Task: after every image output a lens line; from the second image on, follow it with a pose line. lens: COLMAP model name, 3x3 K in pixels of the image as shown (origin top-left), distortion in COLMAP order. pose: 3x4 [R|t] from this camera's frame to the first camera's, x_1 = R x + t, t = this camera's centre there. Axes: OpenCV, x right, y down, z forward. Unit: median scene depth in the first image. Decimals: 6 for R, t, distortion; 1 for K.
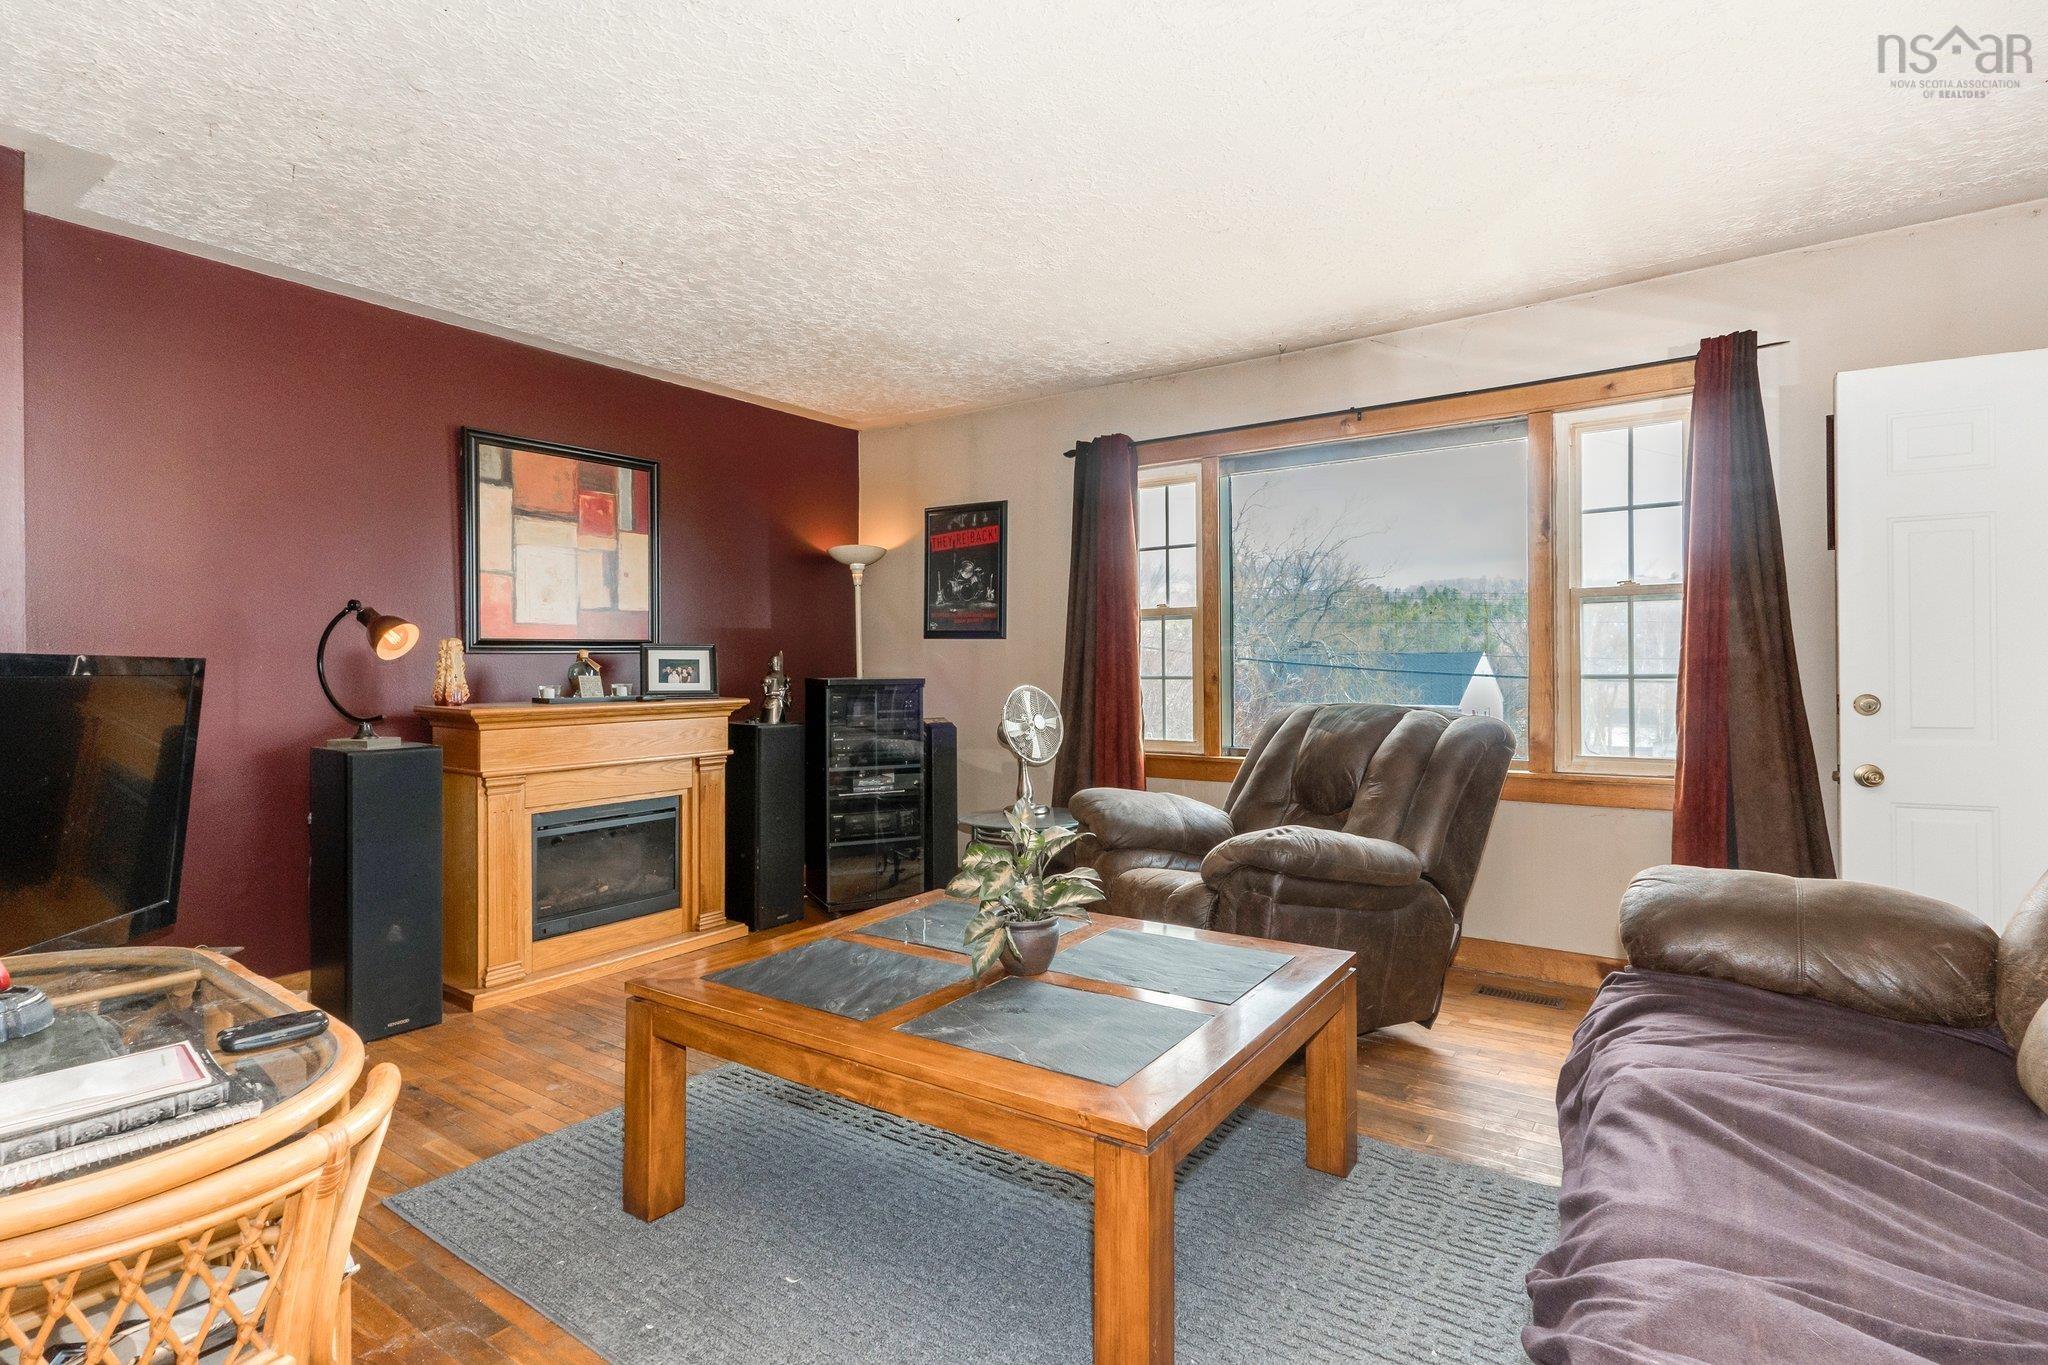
lens RADIAL K [[1006.0, 0, 1014.1], [0, 1006.0, 680.0], [0, 0, 1]] dist [0.007931, 0.000249]
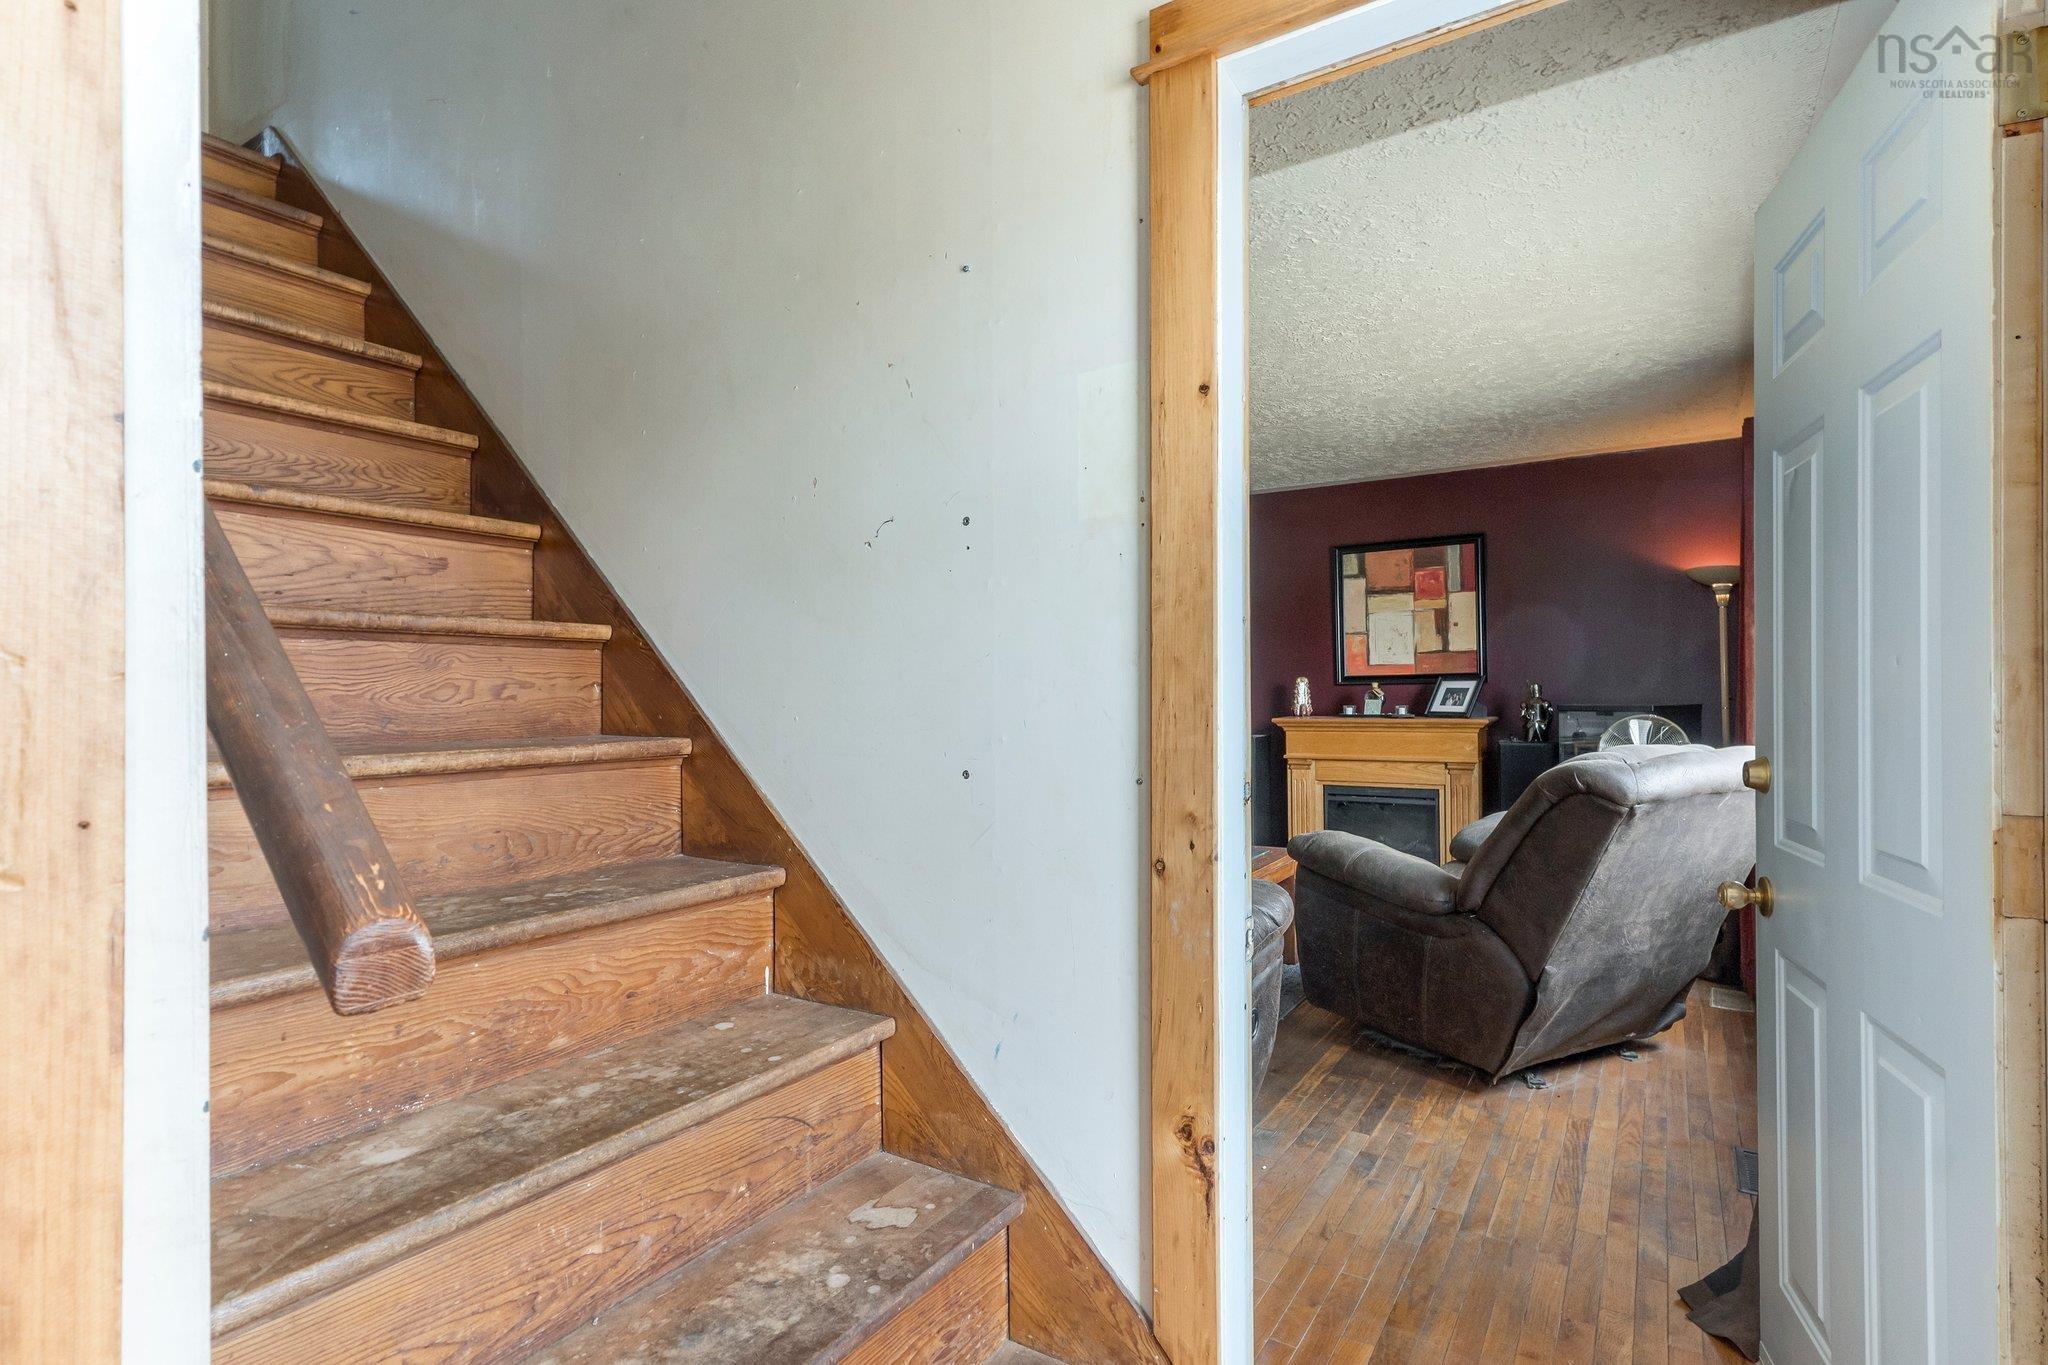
lens RADIAL K [[1006.0, 0, 1014.1], [0, 1006.0, 680.0], [0, 0, 1]] dist [0.007931, 0.000249]
pose [[0.042528, -0.004873, -0.999083, 0.977418], [-0.005901, 0.999969, -0.005129, -0.021298], [0.999078, 0.006114, 0.042498, 0.376680]]
